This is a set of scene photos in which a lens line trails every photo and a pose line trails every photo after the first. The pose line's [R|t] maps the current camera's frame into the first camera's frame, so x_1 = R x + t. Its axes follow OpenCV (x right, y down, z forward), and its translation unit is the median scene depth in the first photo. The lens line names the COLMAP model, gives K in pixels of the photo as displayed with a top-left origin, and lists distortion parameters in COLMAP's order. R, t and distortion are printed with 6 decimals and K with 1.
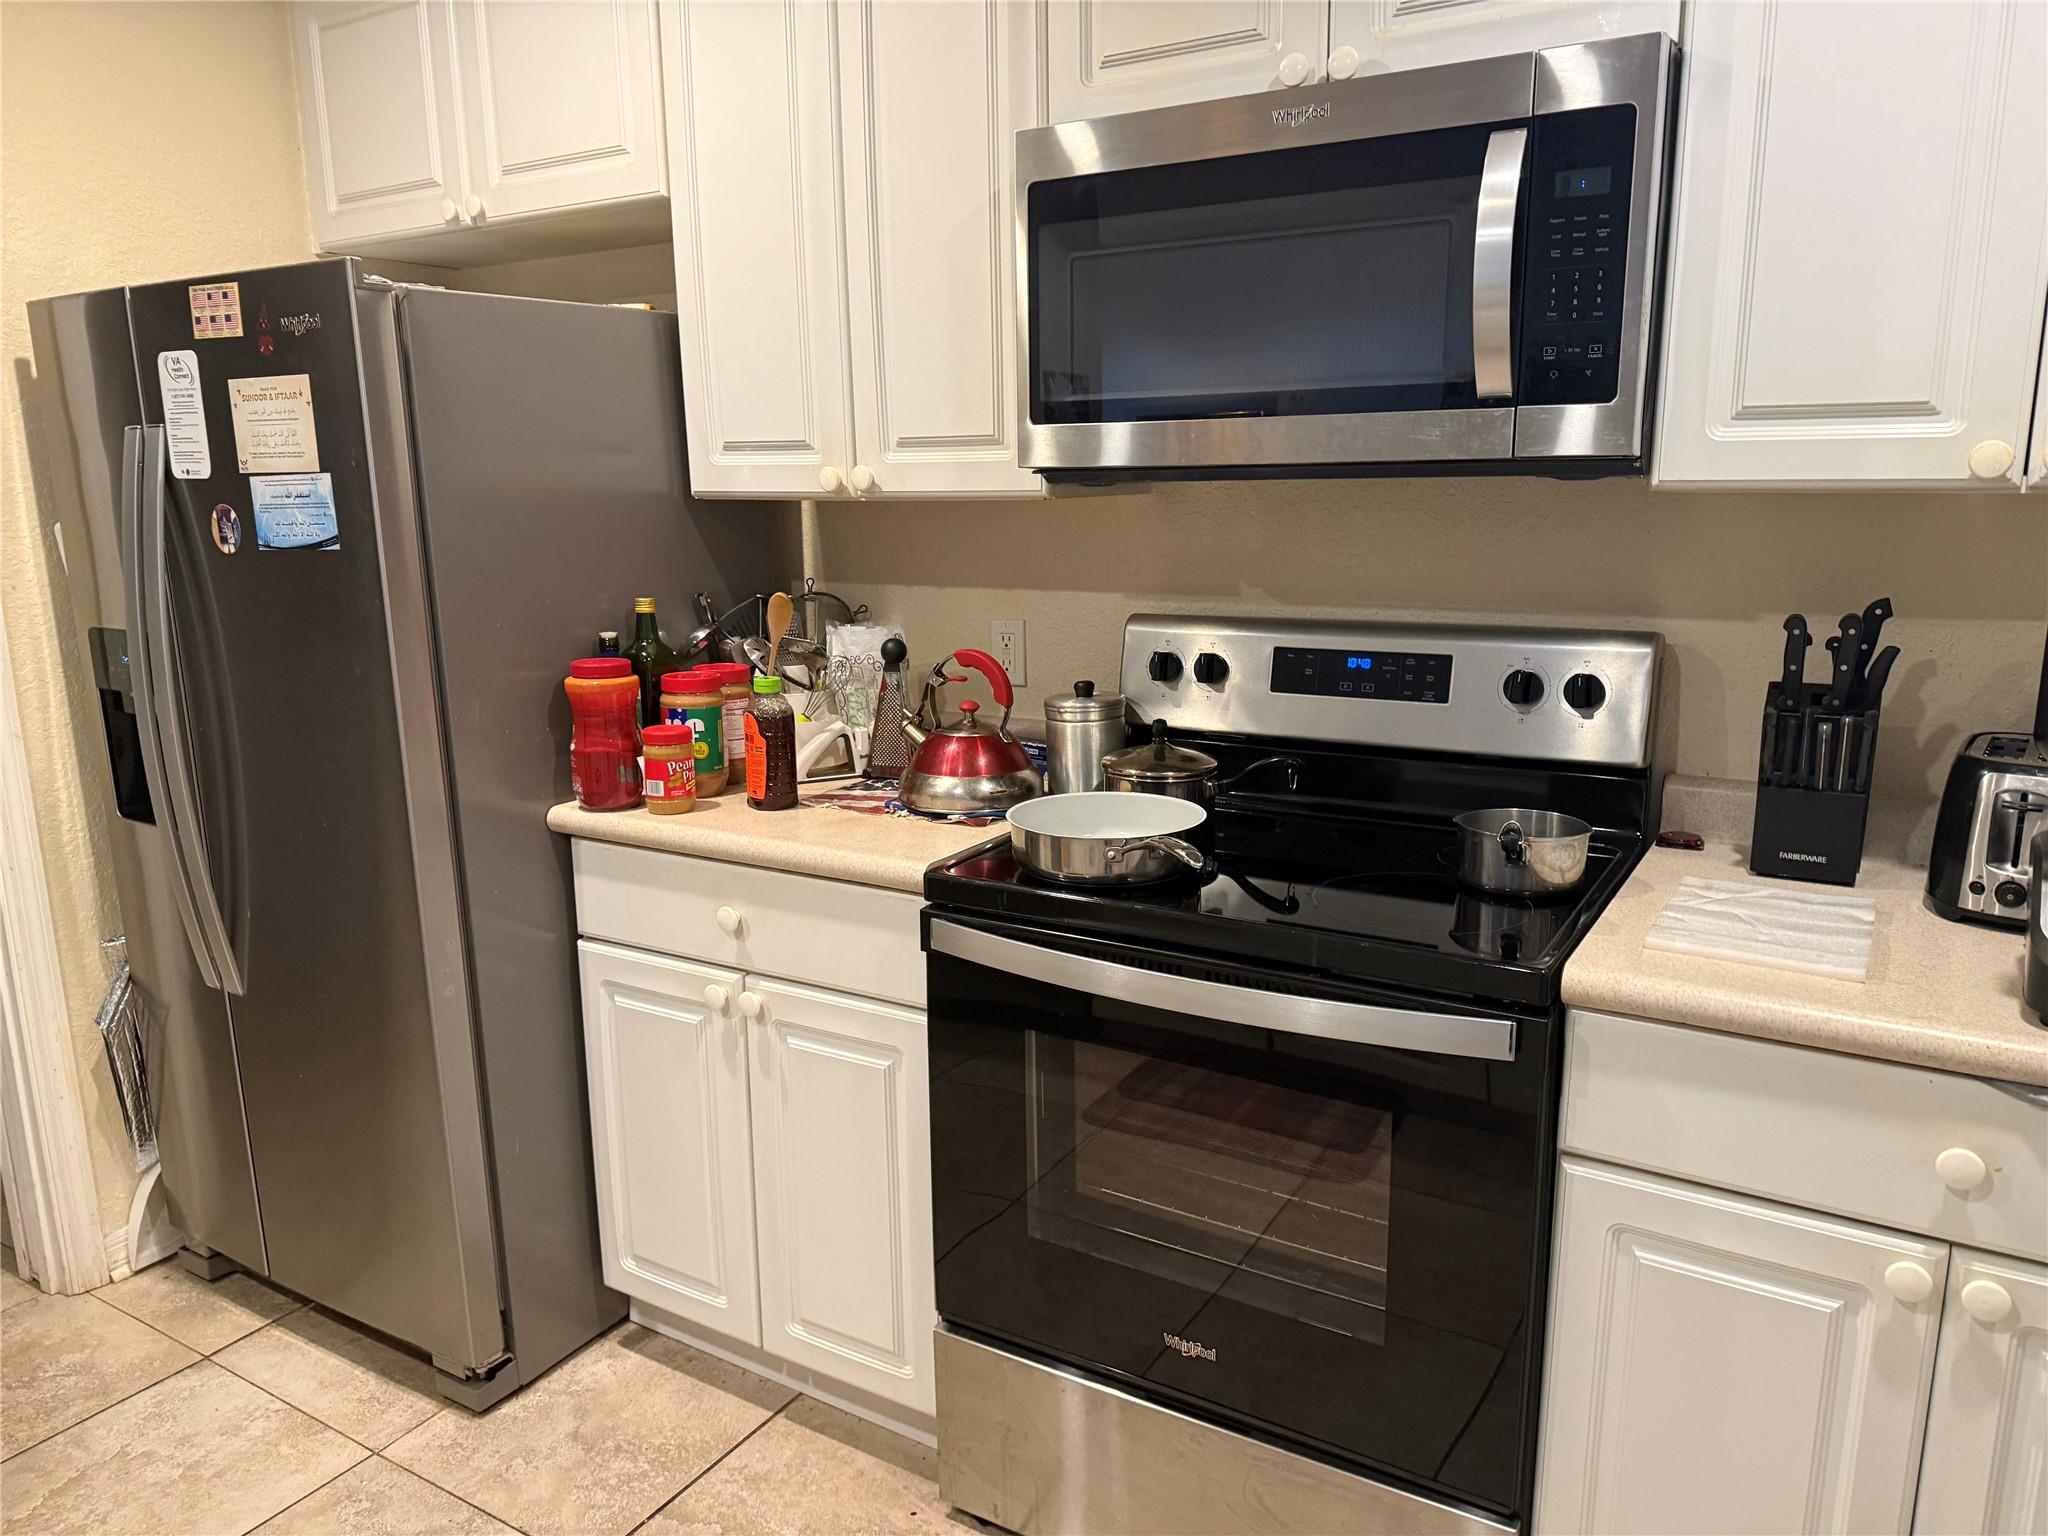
lens RADIAL K [[1440.5, 0, 1007.6], [0, 1440.5, 779.6], [0, 0, 1]] dist [0.062817, -0.076092]
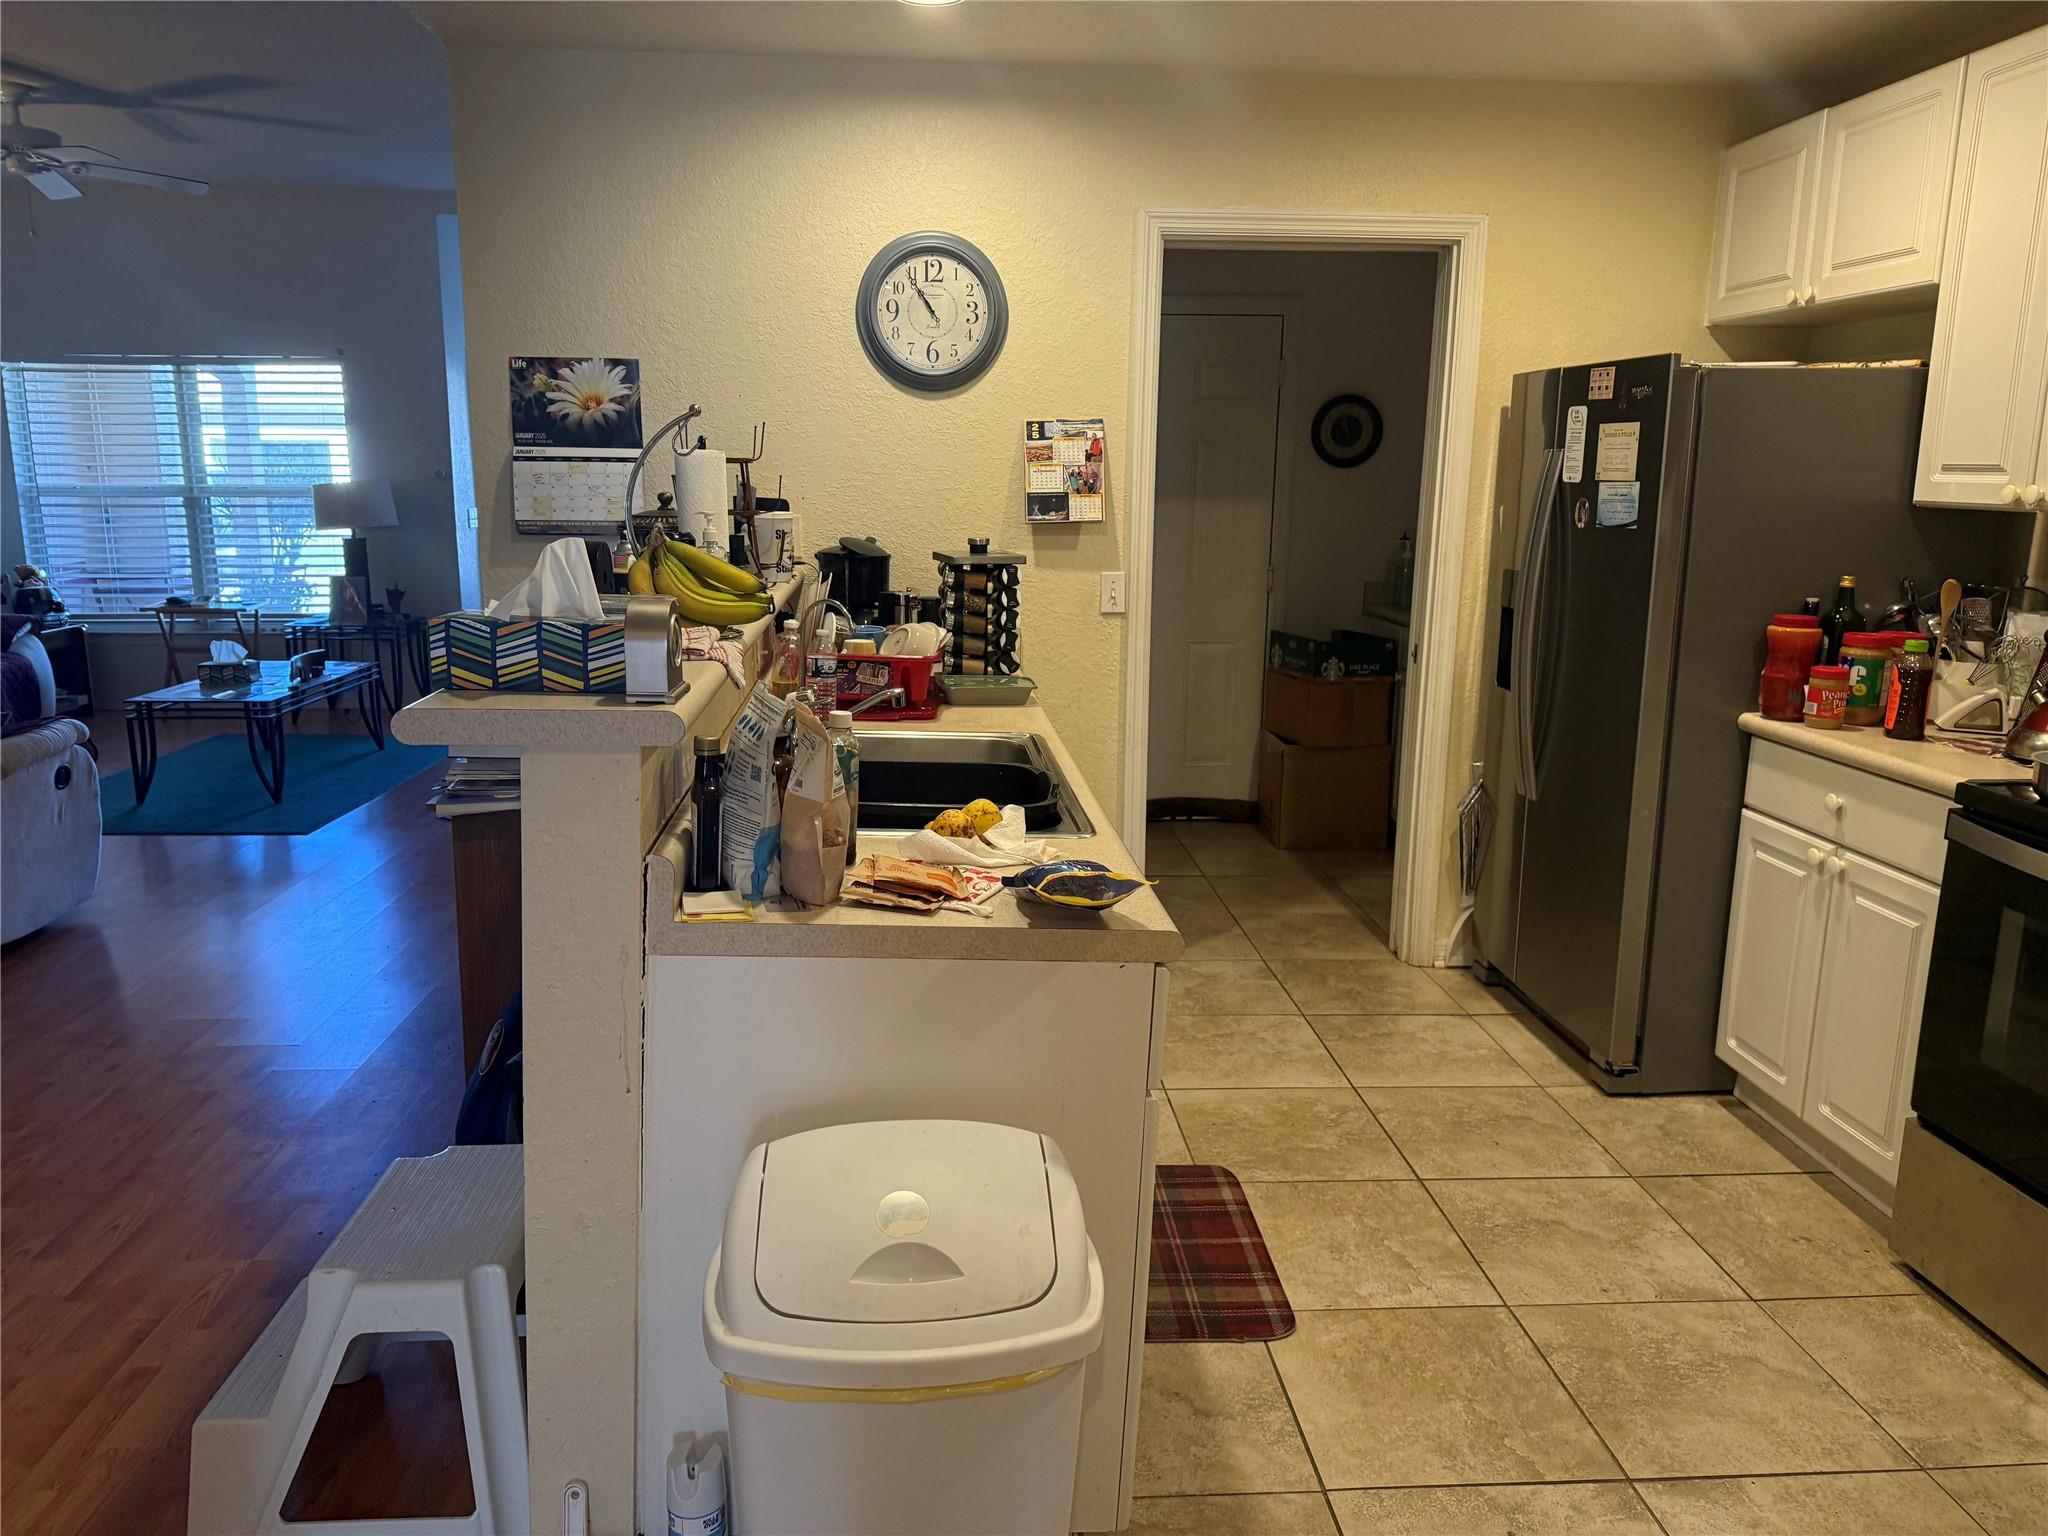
lens RADIAL K [[1440.5, 0, 1016.5], [0, 1440.5, 758.8], [0, 0, 1]] dist [0.062817, -0.076092]
pose [[0.592913, 0.184240, -0.783906, 0.405752], [-0.186384, 0.978439, 0.088988, 0.069368], [0.783400, 0.093345, 0.614469, -0.463464]]
